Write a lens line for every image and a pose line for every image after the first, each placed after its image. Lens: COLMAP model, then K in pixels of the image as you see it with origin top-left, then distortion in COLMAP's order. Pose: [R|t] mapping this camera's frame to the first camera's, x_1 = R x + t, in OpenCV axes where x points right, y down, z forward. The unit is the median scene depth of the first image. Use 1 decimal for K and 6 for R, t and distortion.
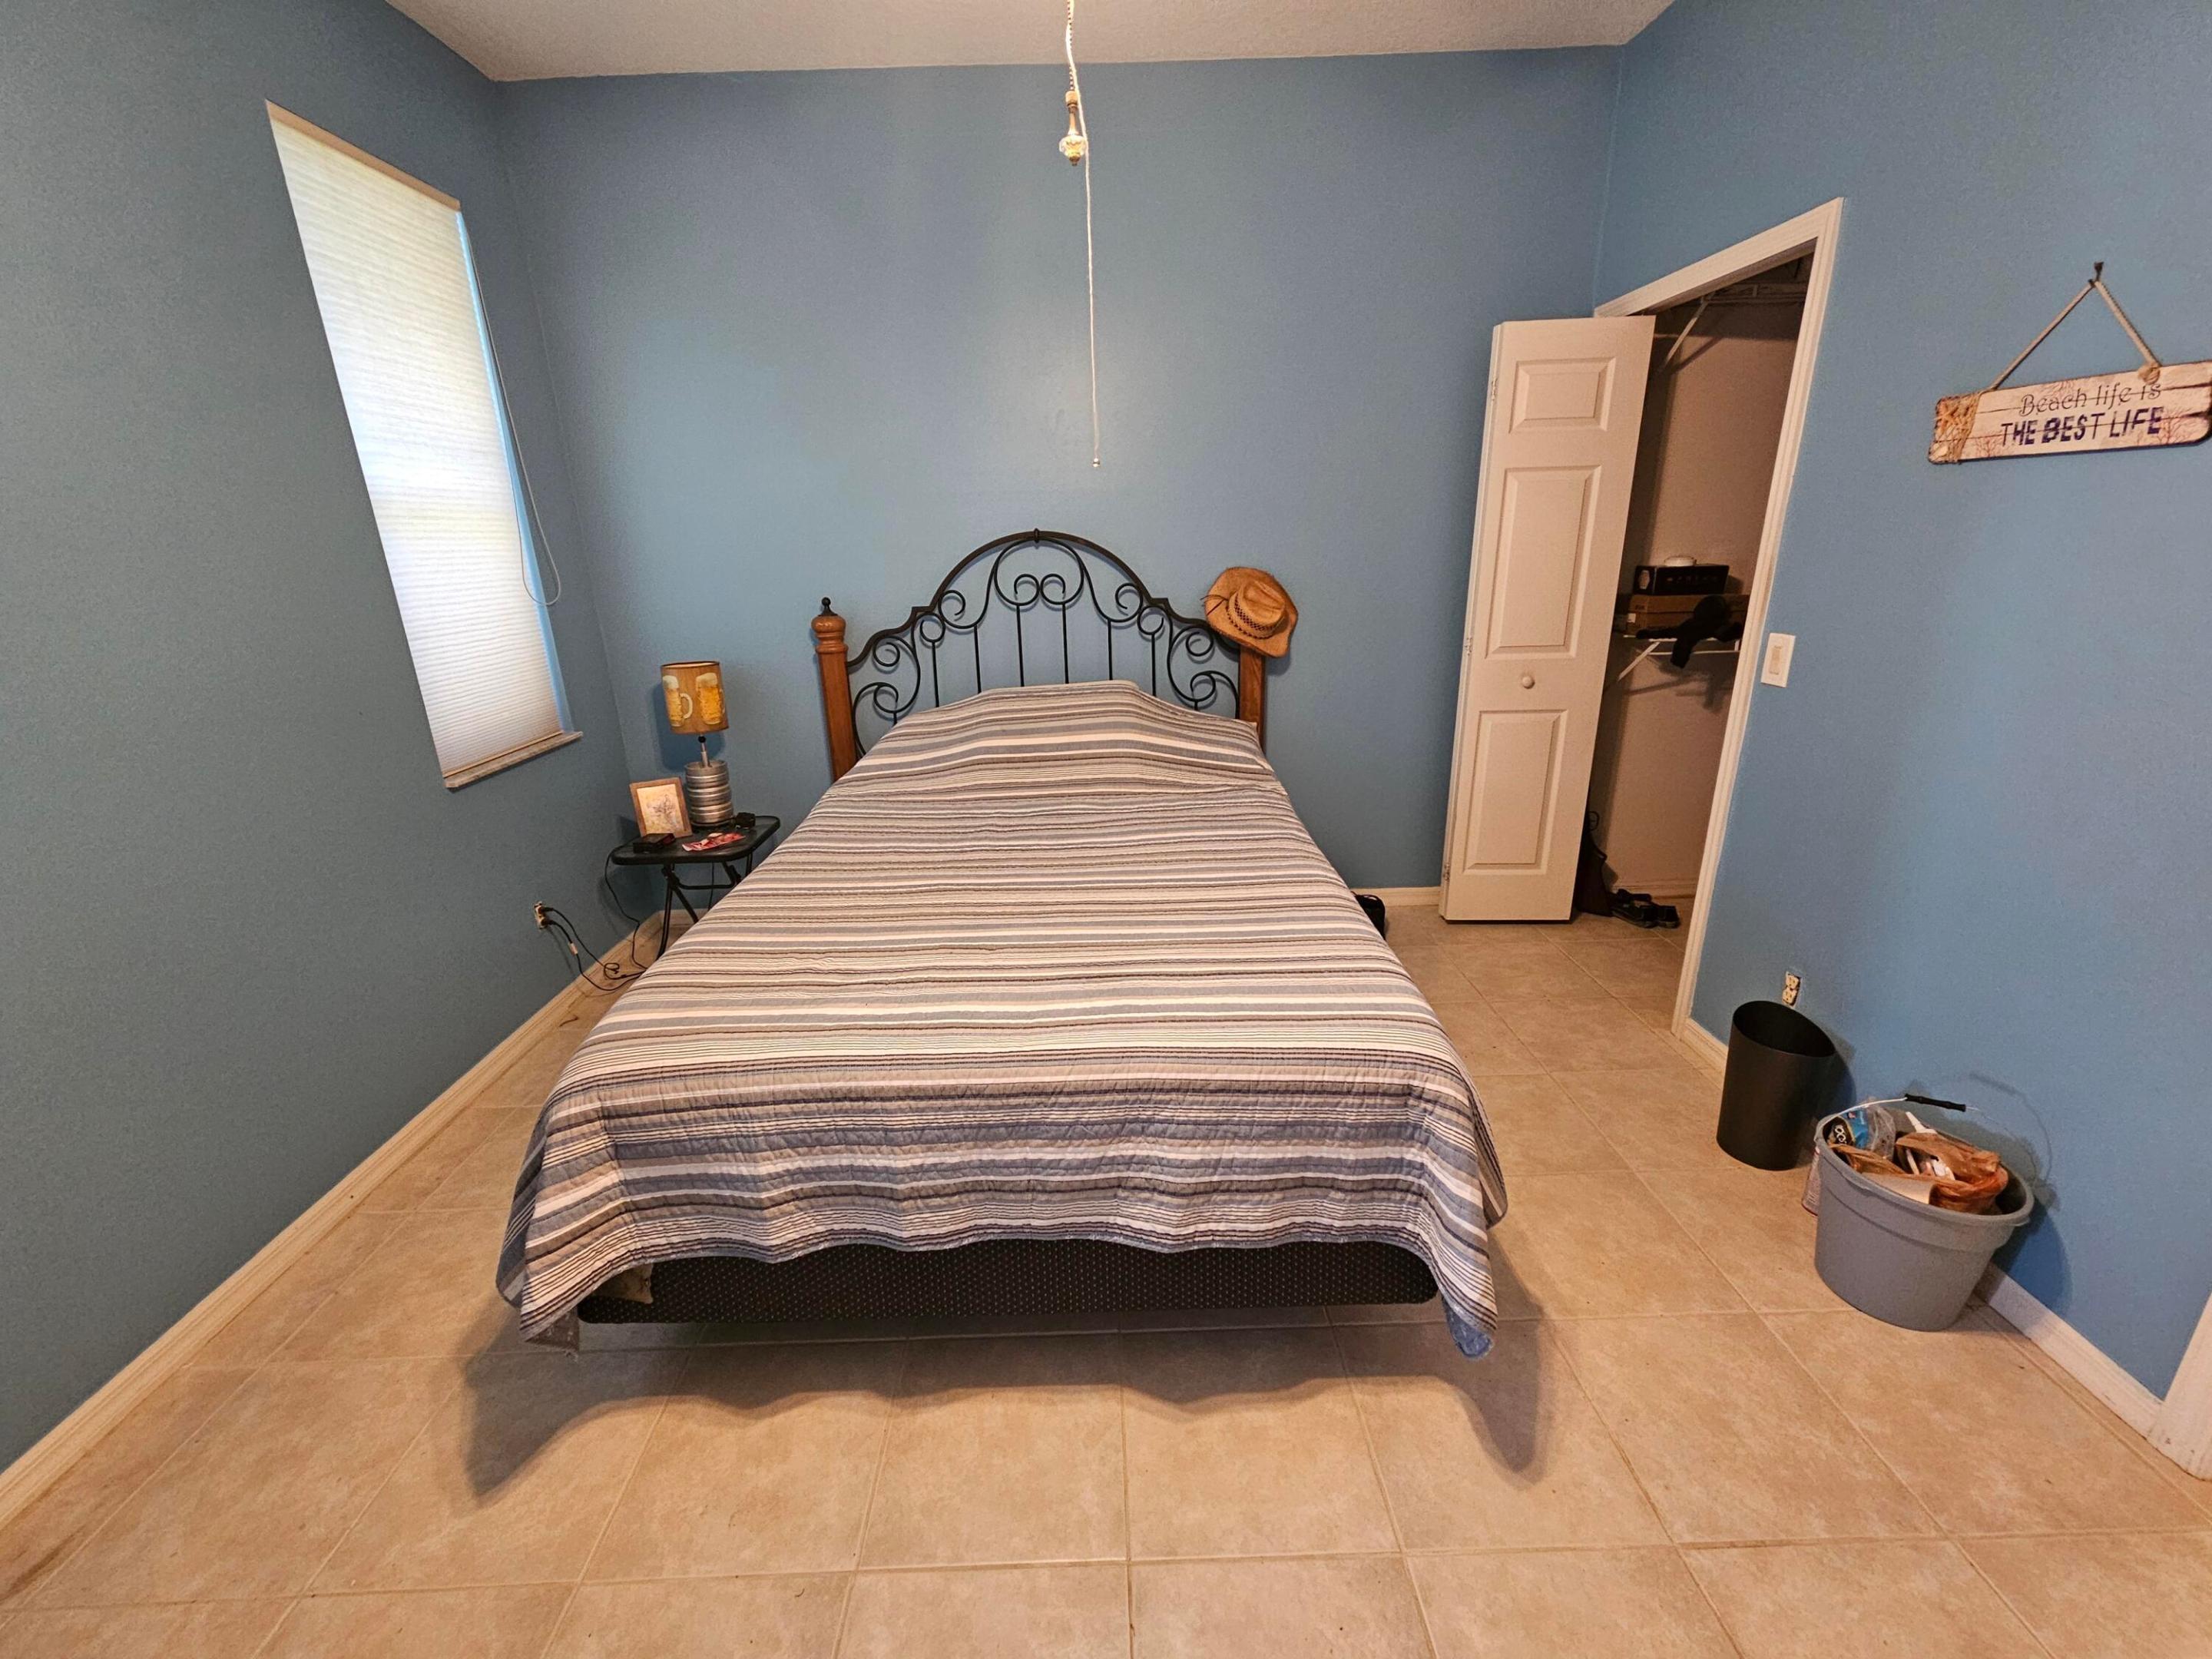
lens RADIAL K [[904.9, 0, 1107.8], [0, 904.9, 821.2], [0, 0, 1]] dist [0.009020, -0.002695]
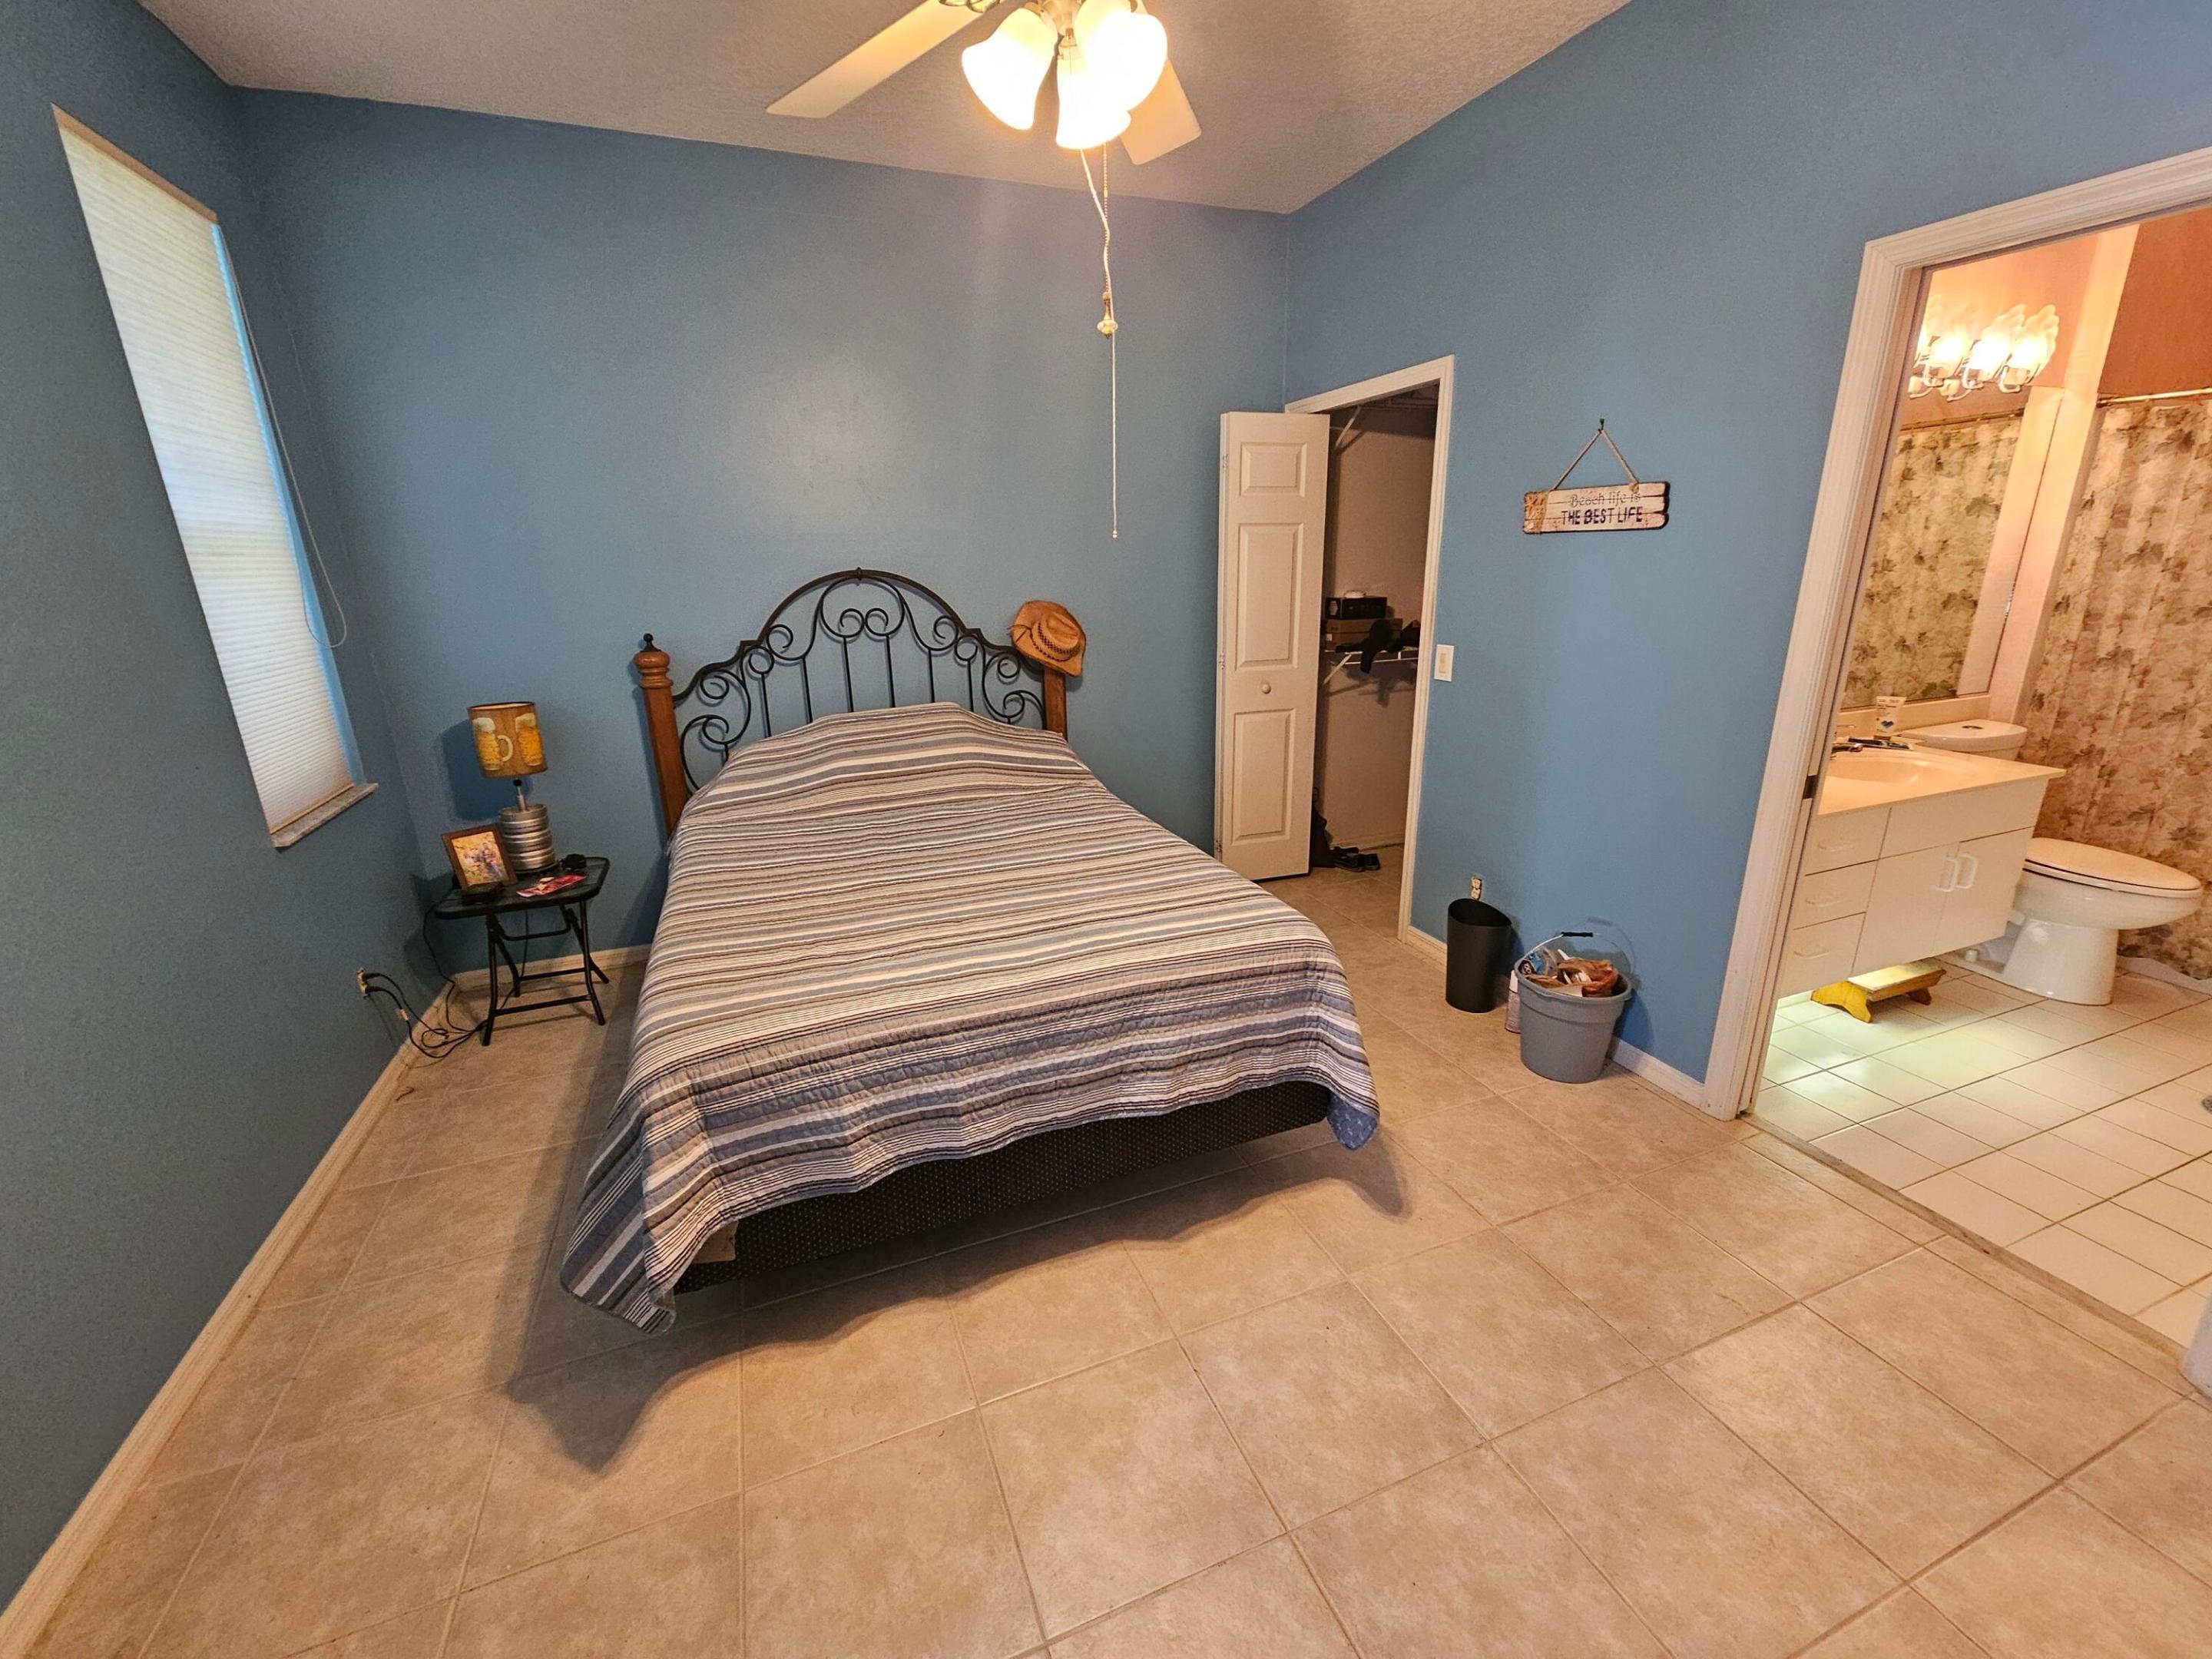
lens RADIAL K [[904.9, 0, 1107.8], [0, 904.9, 821.2], [0, 0, 1]] dist [0.009020, -0.002695]
pose [[0.935320, -0.091105, 0.341872, -0.335780], [0.101799, 0.994714, -0.013428, 0.045399], [-0.338841, 0.047362, 0.939651, -0.192280]]
